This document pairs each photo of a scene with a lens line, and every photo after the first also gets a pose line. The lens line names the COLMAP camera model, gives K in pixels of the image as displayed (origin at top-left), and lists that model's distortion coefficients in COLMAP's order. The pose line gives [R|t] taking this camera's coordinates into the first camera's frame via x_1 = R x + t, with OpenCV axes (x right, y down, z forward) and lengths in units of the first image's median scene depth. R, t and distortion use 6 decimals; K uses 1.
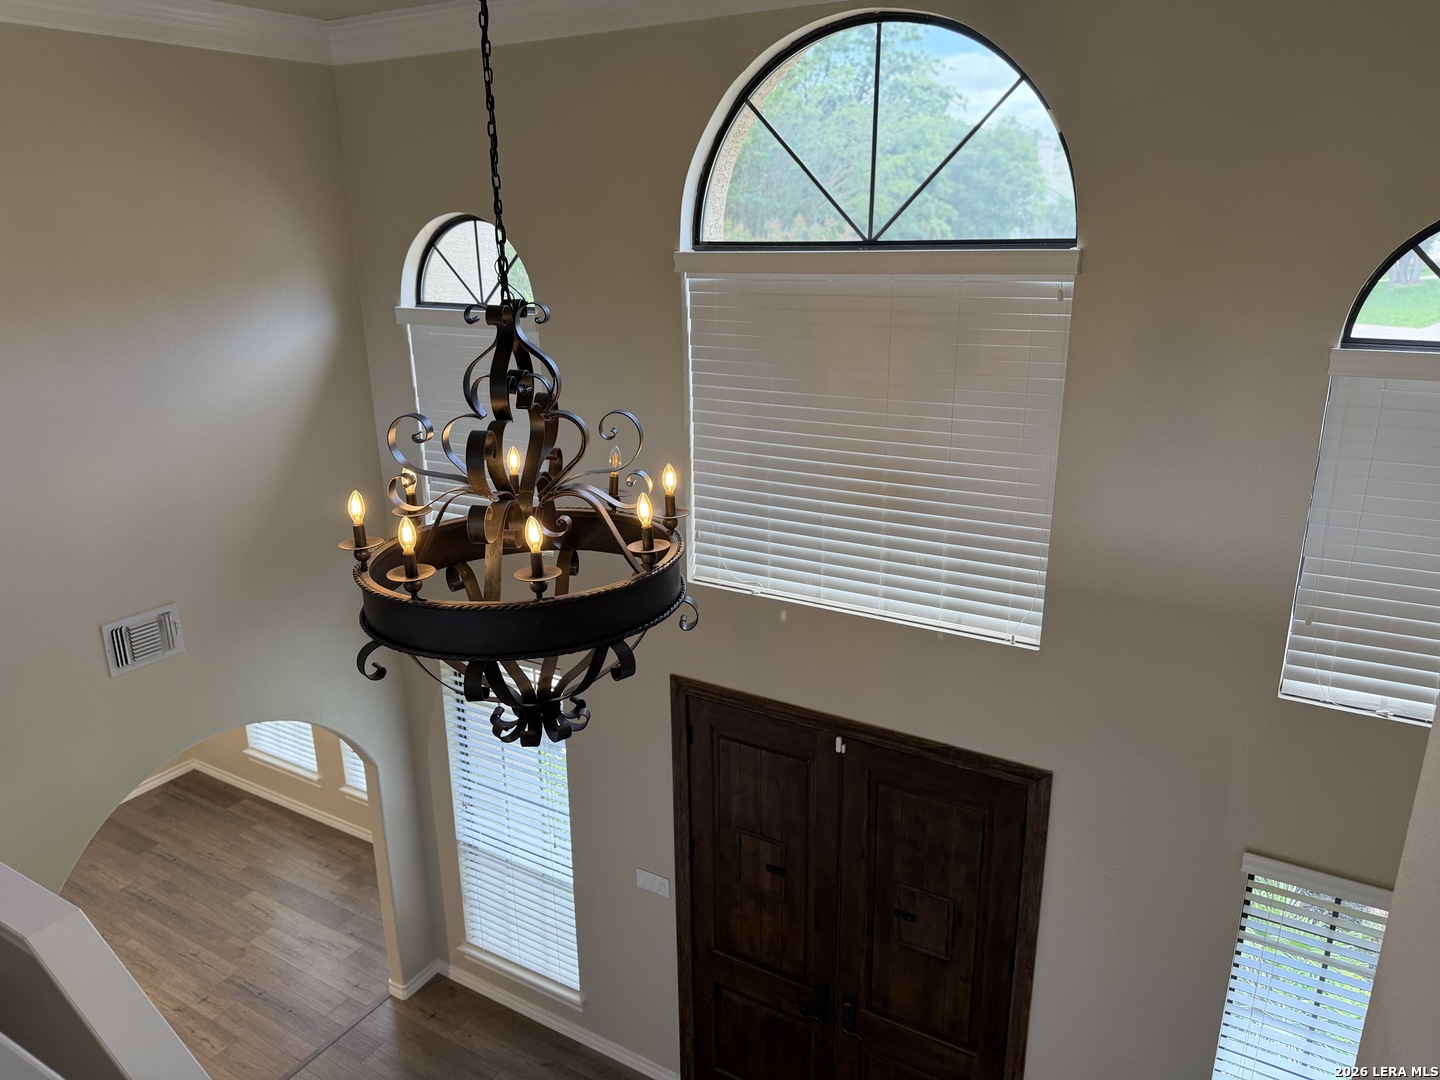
lens RADIAL K [[1012.4, 0, 716.2], [0, 1012.4, 546.5], [0, 0, 1]] dist [0.076079, -0.110280]
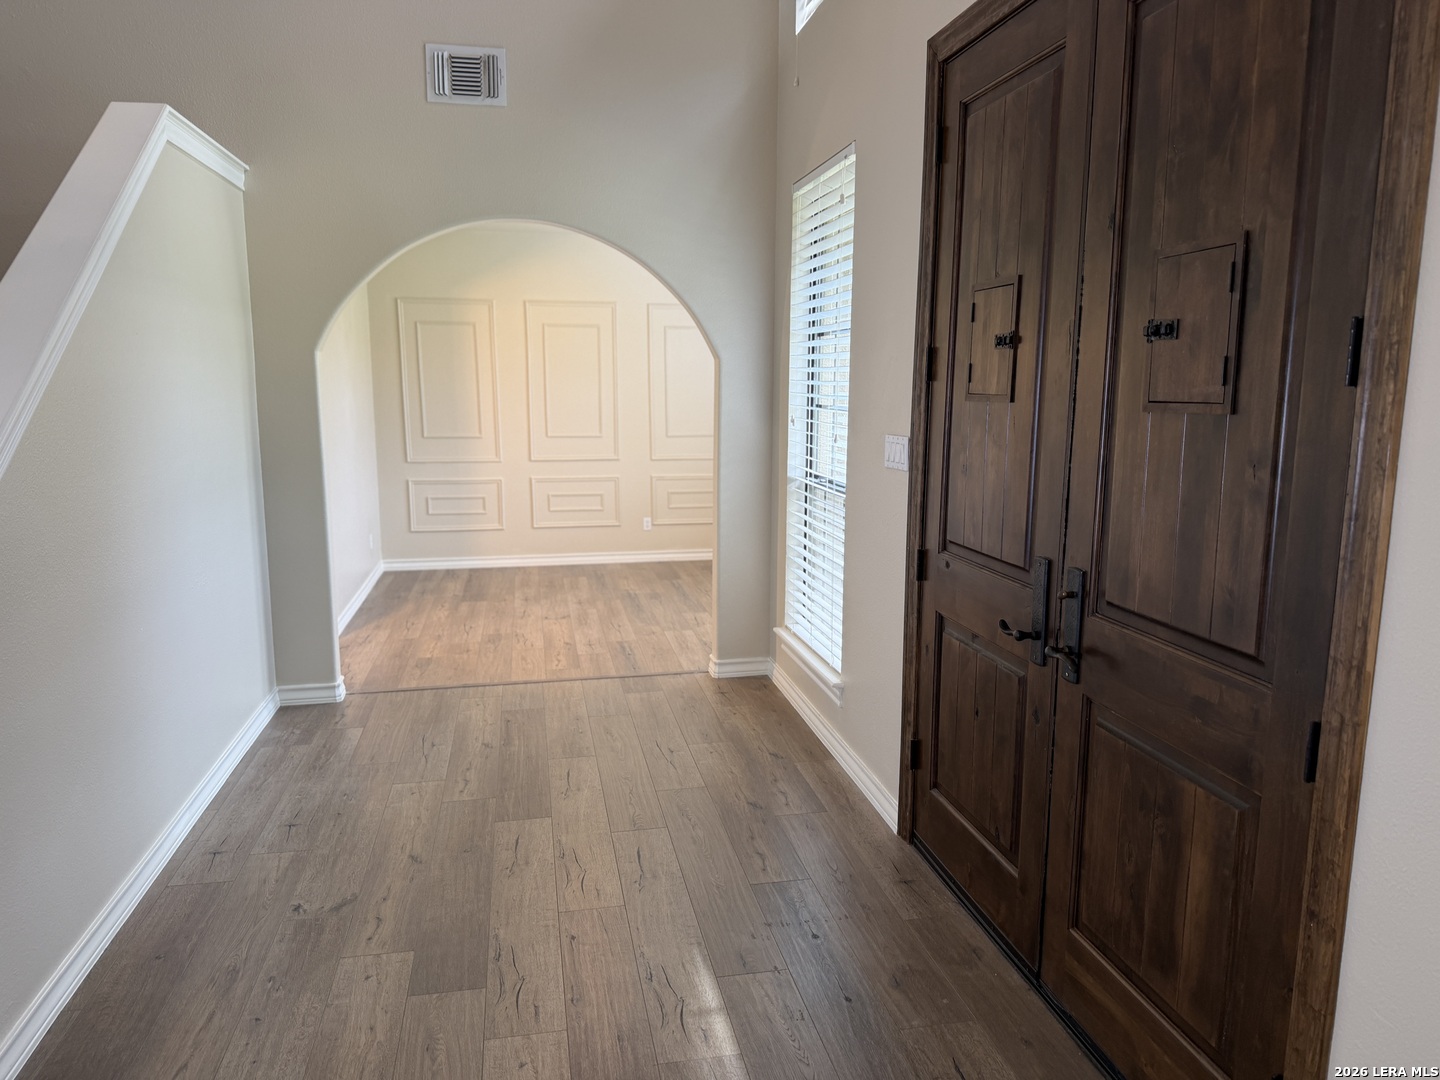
lens RADIAL K [[1012.4, 0, 716.2], [0, 1012.4, 546.5], [0, 0, 1]] dist [0.076079, -0.110280]
pose [[0.659848, 0.132411, -0.739641, 0.384784], [-0.238220, 0.970436, -0.038793, 0.501788], [0.712637, 0.201794, 0.671883, 0.585823]]
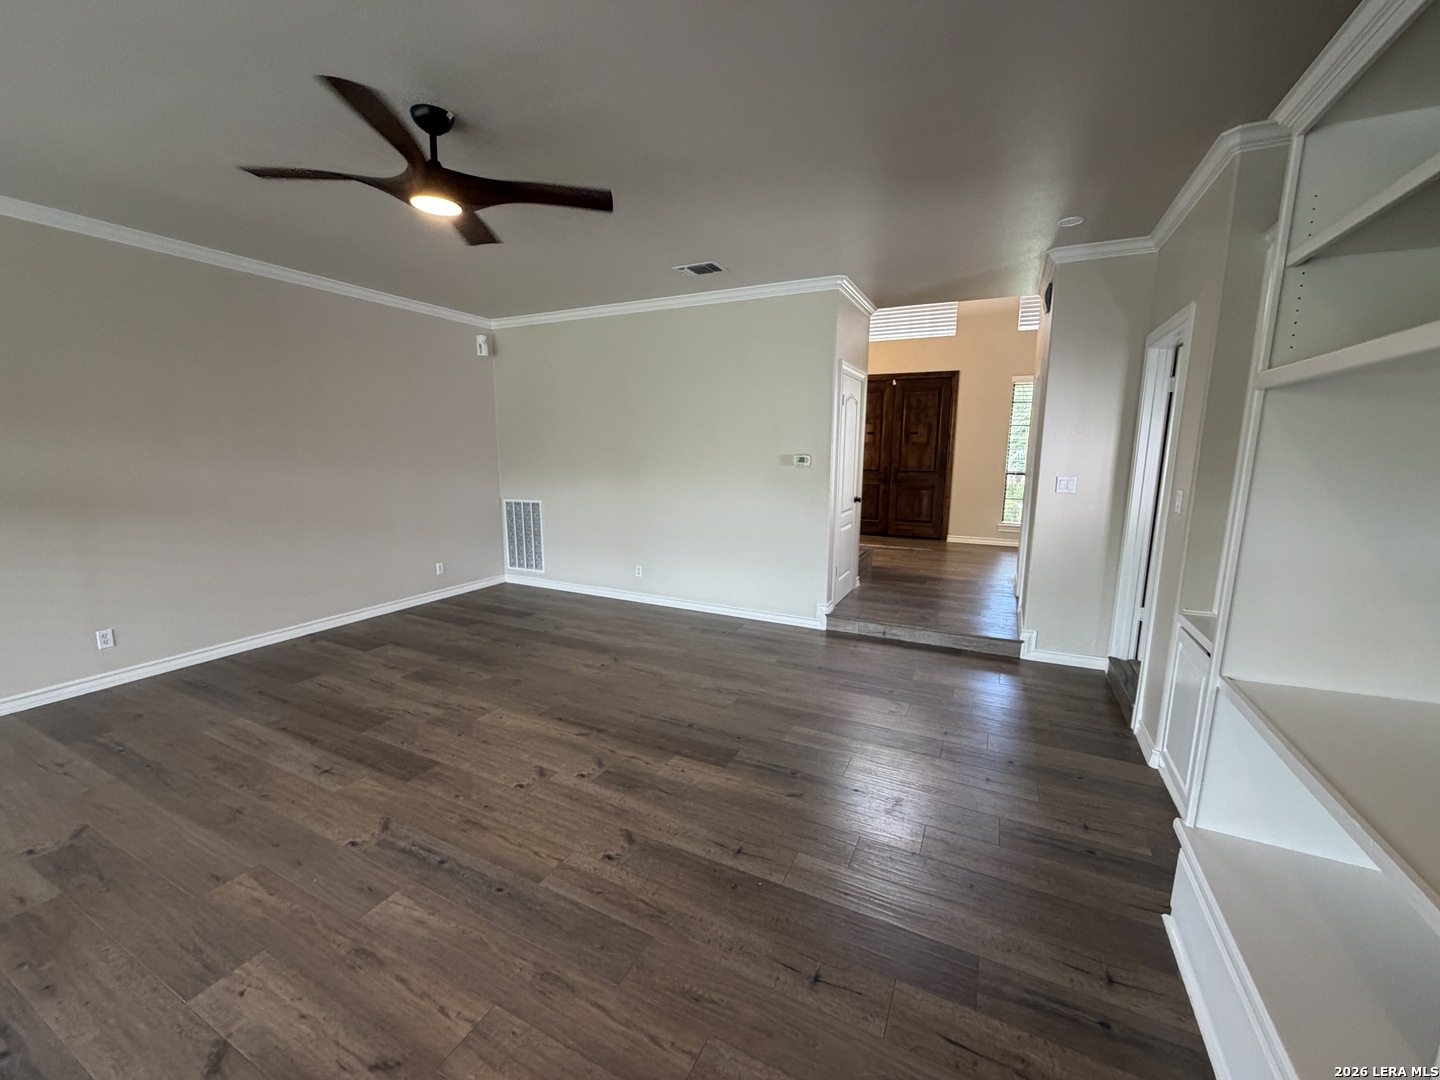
lens RADIAL K [[574.7, 0, 717.0], [0, 574.7, 538.9], [0, 0, 1]] dist [0.001077, -0.000379]
pose [[0.997681, 0.003997, 0.067941, -0.581532], [0.006233, 0.988712, -0.149698, 0.967708], [-0.067772, 0.149774, 0.986395, -0.758265]]
